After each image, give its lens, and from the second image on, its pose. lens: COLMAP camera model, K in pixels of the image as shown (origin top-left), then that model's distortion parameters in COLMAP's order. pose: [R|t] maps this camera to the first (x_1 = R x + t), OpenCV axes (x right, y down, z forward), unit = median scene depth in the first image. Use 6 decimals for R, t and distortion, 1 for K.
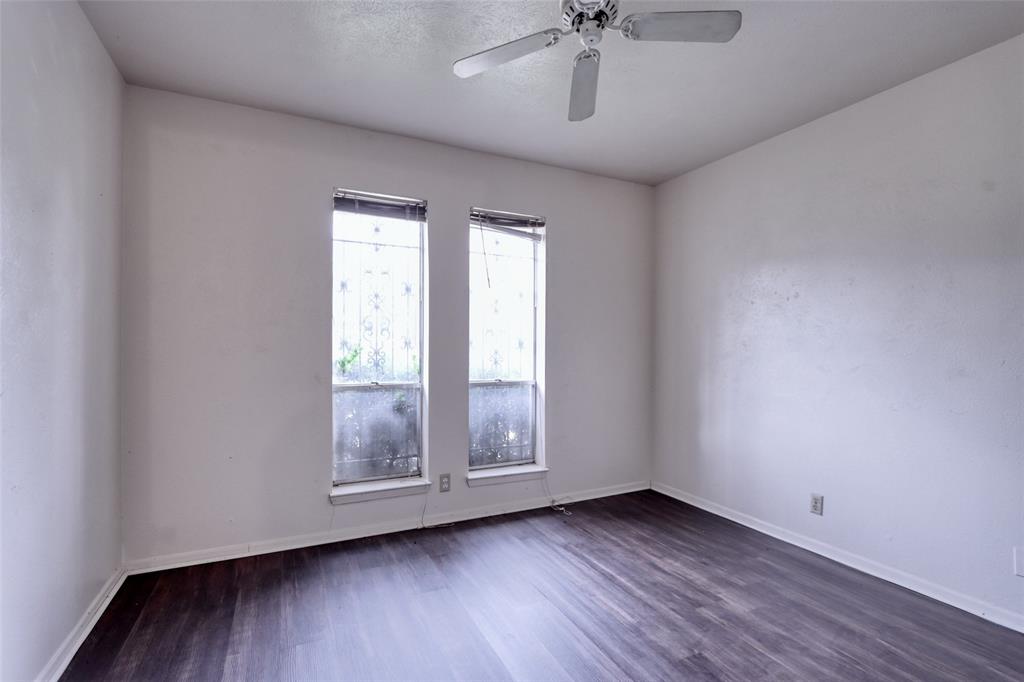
lens RADIAL K [[472.0, 0, 511.4], [0, 472.0, 342.9], [0, 0, 1]] dist [-0.013640, 0.000001]
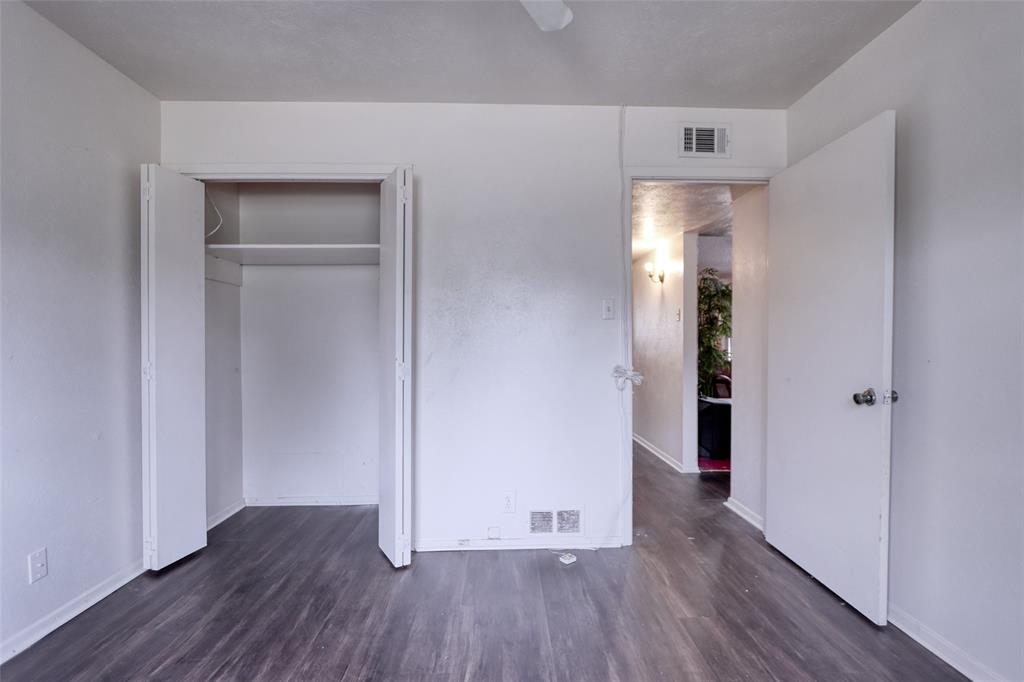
lens RADIAL K [[472.0, 0, 510.6], [0, 472.0, 340.9], [0, 0, 1]] dist [-0.013640, 0.000001]
pose [[-0.910714, -0.003043, 0.413025, -0.188152], [-0.003177, 0.999995, 0.000363, 0.007440], [-0.413024, -0.000982, -0.910719, 1.537981]]
